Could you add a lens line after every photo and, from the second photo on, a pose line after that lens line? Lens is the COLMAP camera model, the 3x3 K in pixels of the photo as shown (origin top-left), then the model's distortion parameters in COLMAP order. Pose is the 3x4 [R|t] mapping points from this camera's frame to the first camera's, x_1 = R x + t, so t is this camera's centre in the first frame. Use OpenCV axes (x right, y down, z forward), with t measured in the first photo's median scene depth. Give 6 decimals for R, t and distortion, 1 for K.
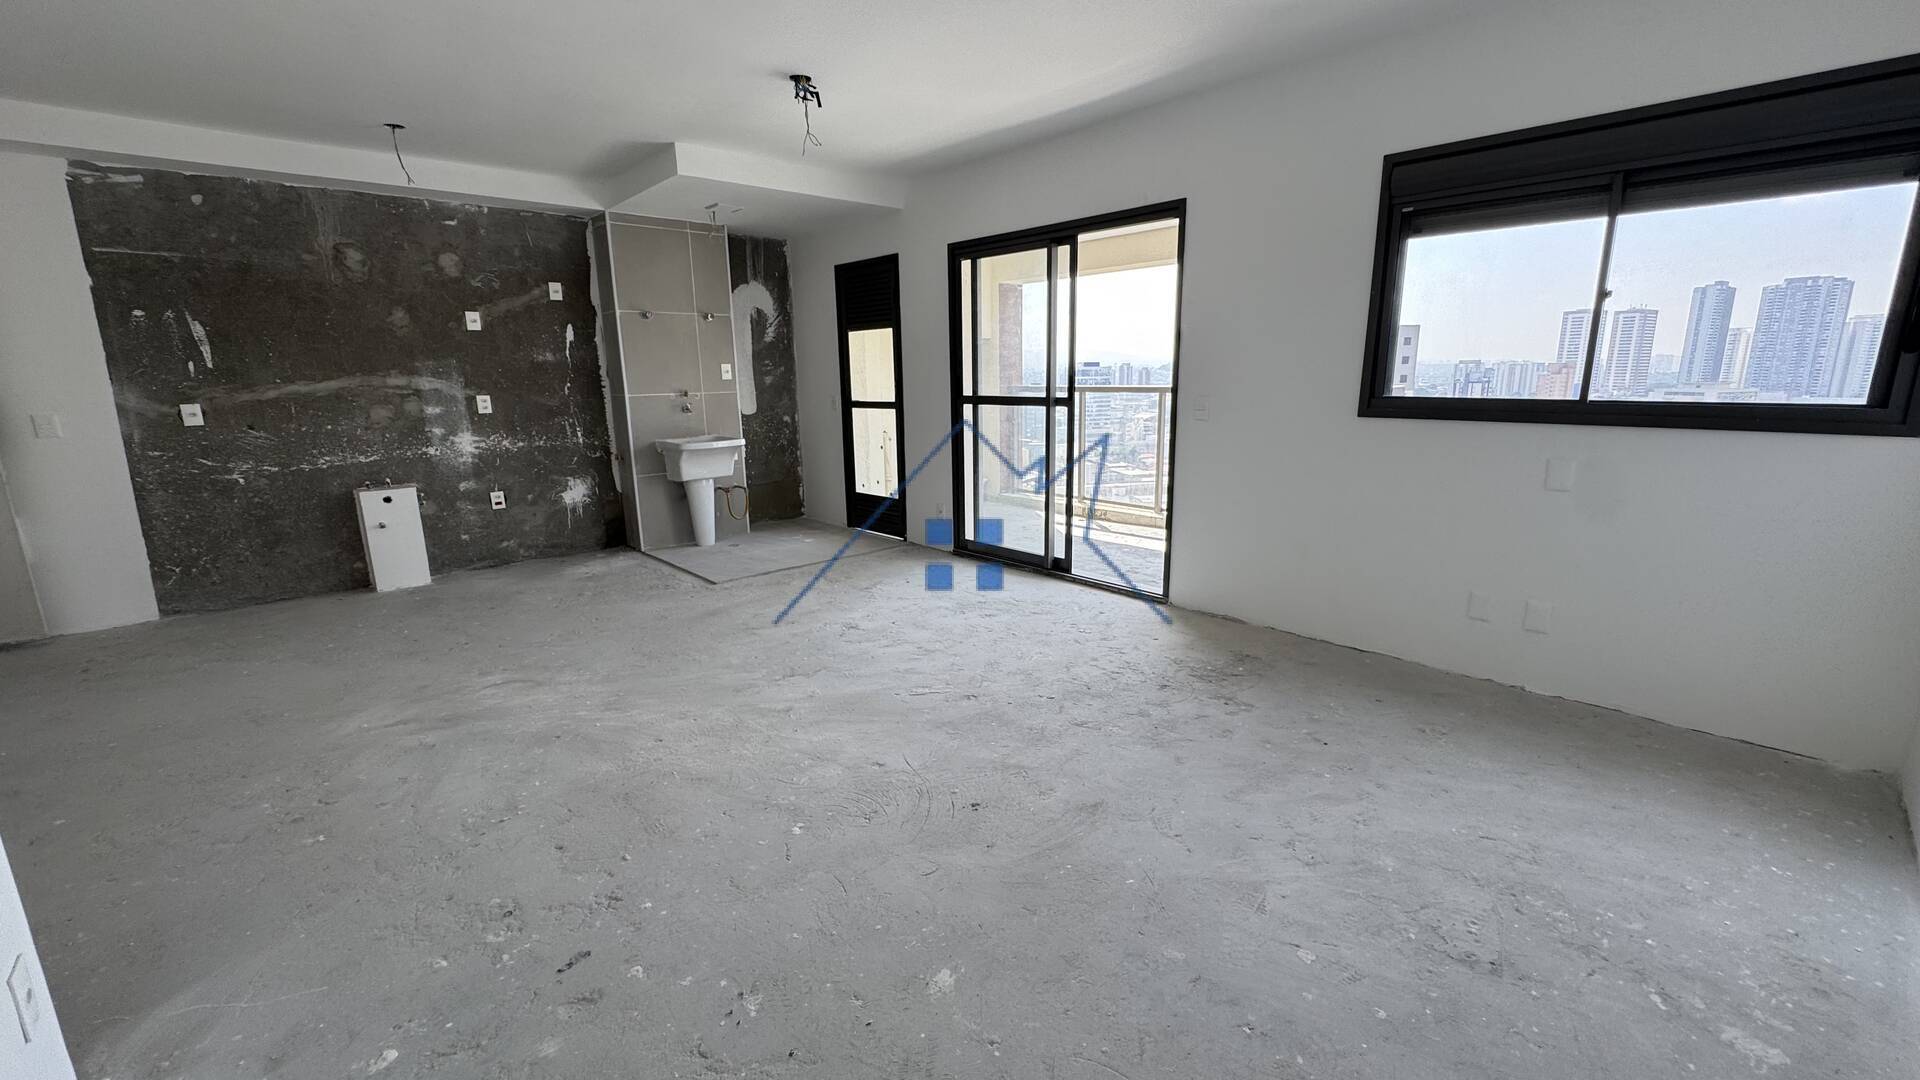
lens RADIAL K [[773.0, 0, 951.9], [0, 773.0, 542.2], [0, 0, 1]] dist [0.001288, -0.000953]
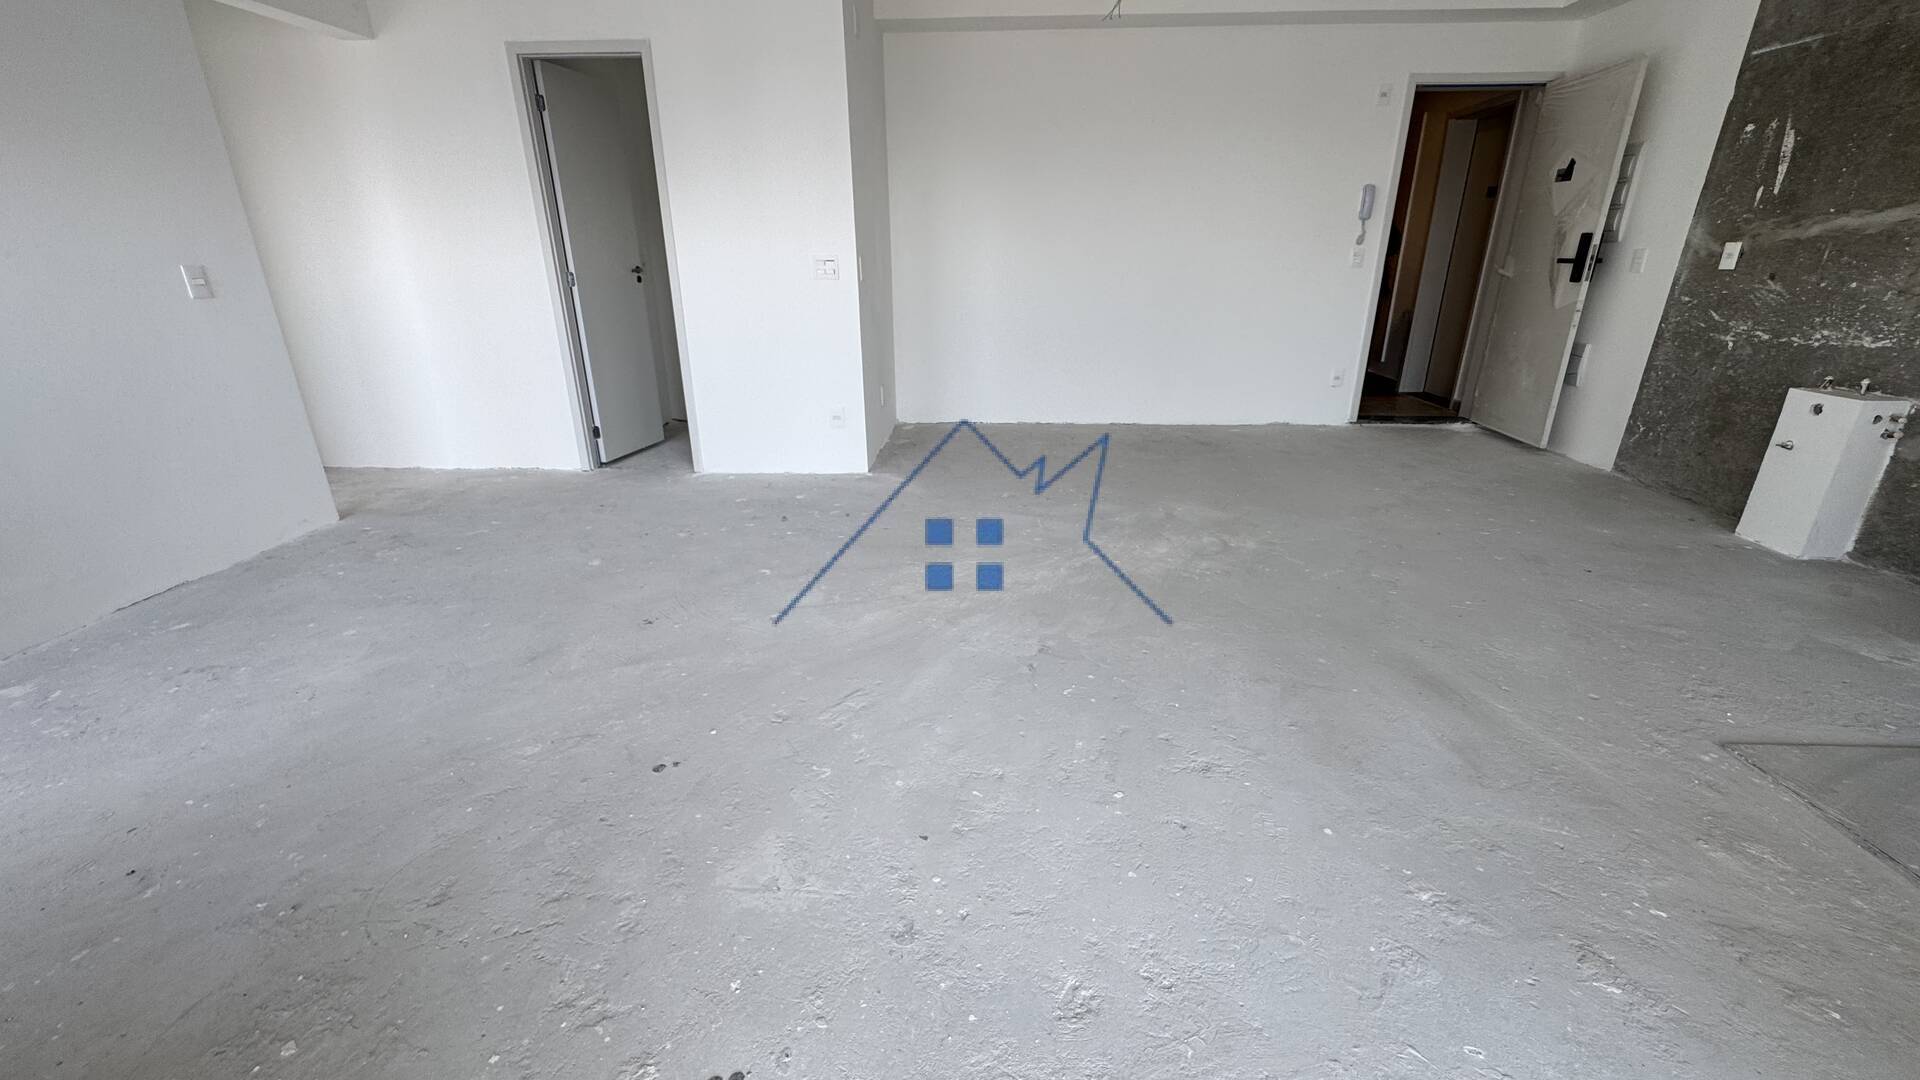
lens RADIAL K [[773.0, 0, 962.7], [0, 773.0, 538.2], [0, 0, 1]] dist [0.001288, -0.000953]
pose [[-0.702362, 0.268993, -0.659038, 0.254179], [-0.136694, 0.857648, 0.495737, -0.231250], [0.698572, 0.438273, -0.565609, 1.166663]]
